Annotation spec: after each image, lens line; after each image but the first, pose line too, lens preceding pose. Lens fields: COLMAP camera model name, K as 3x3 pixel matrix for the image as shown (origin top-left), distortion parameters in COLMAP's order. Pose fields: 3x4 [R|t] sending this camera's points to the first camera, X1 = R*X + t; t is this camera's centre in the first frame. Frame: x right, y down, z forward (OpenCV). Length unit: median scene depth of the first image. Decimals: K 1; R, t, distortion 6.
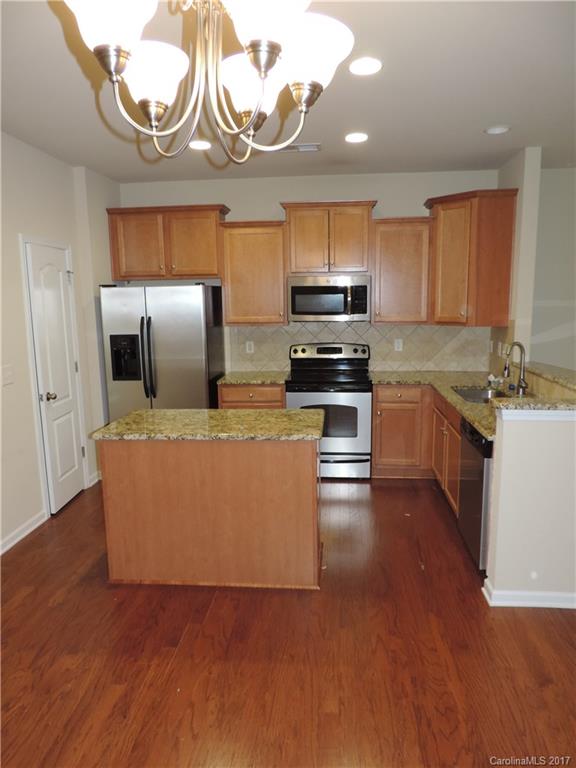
lens RADIAL K [[553.4, 0, 282.1], [0, 553.4, 379.4], [0, 0, 1]] dist [-0.020574, 0.015455]
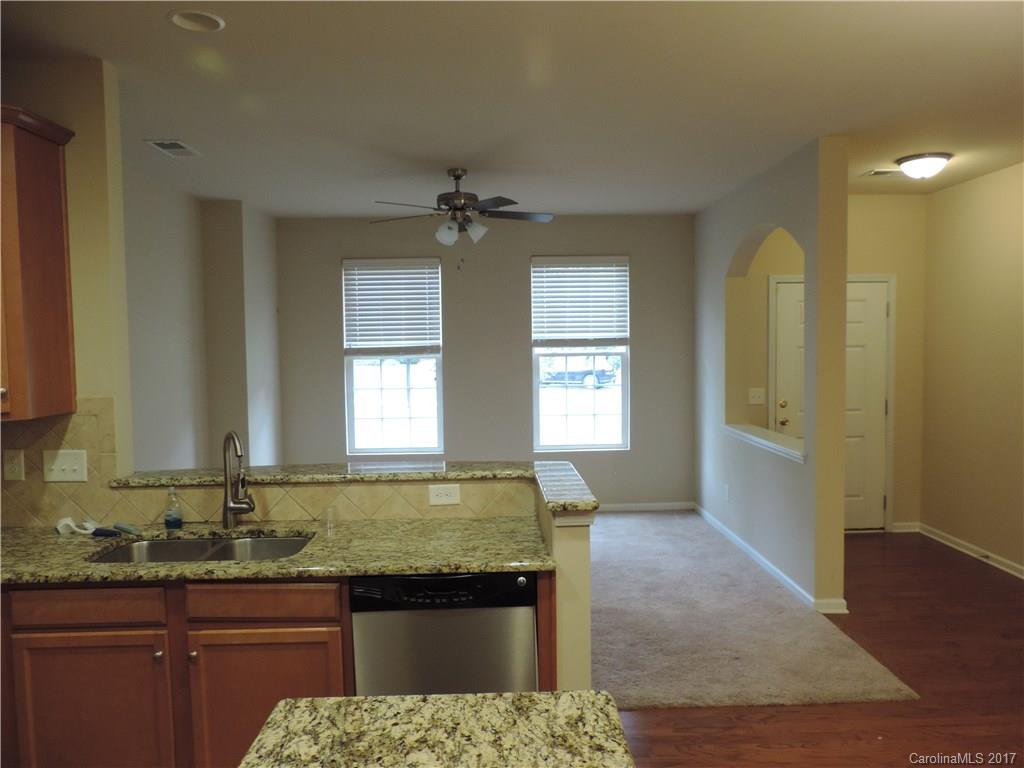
lens RADIAL K [[737.9, 0, 519.7], [0, 737.9, 382.5], [0, 0, 1]] dist [-0.020574, 0.015455]
pose [[-0.123269, -0.040372, 0.991552, -0.284980], [0.168879, 0.983744, 0.061049, -0.100651], [-0.977898, 0.174977, -0.114447, 0.731411]]
